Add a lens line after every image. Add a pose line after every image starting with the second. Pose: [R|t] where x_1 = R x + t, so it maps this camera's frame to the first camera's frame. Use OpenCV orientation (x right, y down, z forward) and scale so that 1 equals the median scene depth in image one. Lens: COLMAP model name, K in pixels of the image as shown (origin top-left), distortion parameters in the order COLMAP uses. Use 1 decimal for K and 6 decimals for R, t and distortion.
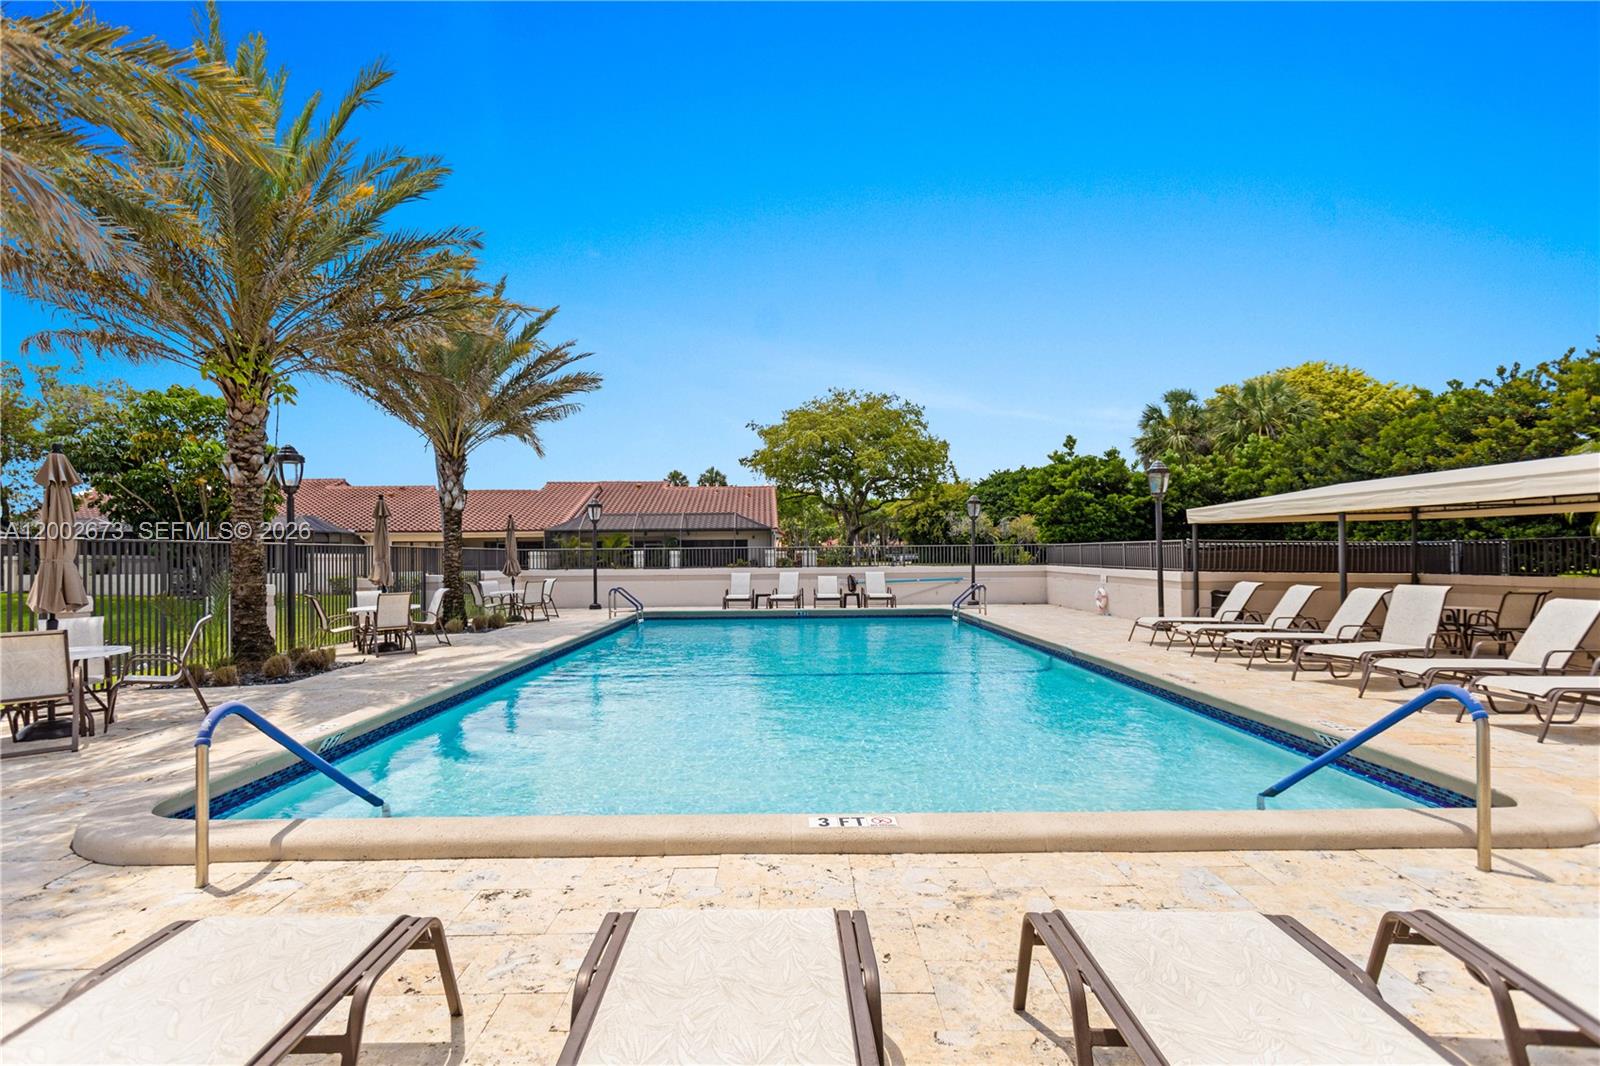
lens RADIAL K [[795.6, 0, 798.6], [0, 795.6, 499.6], [0, 0, 1]] dist [0.032752, 0.001126]
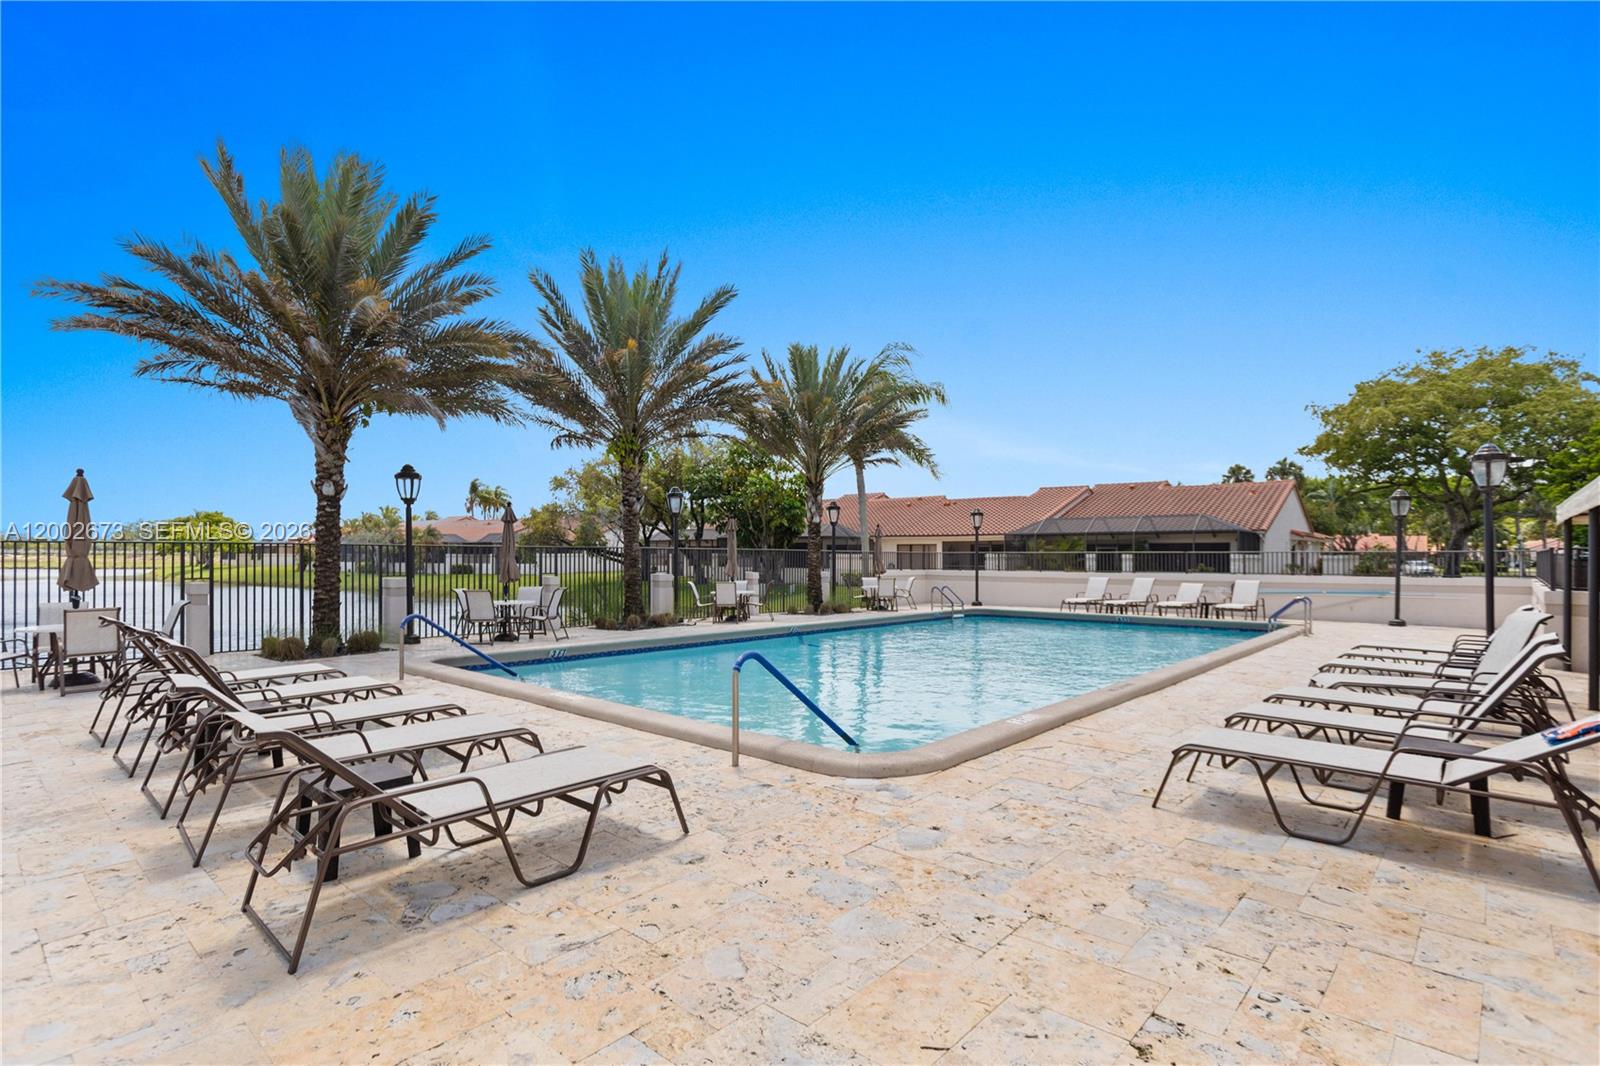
lens RADIAL K [[817.6, 0, 811.2], [0, 817.6, 544.2], [0, 0, 1]] dist [-0.004130, 0.000247]
pose [[0.727524, 0.002798, -0.686076, 0.255755], [0.035359, 0.998510, 0.041567, -0.004141], [0.685170, -0.054500, 0.726341, -0.002509]]
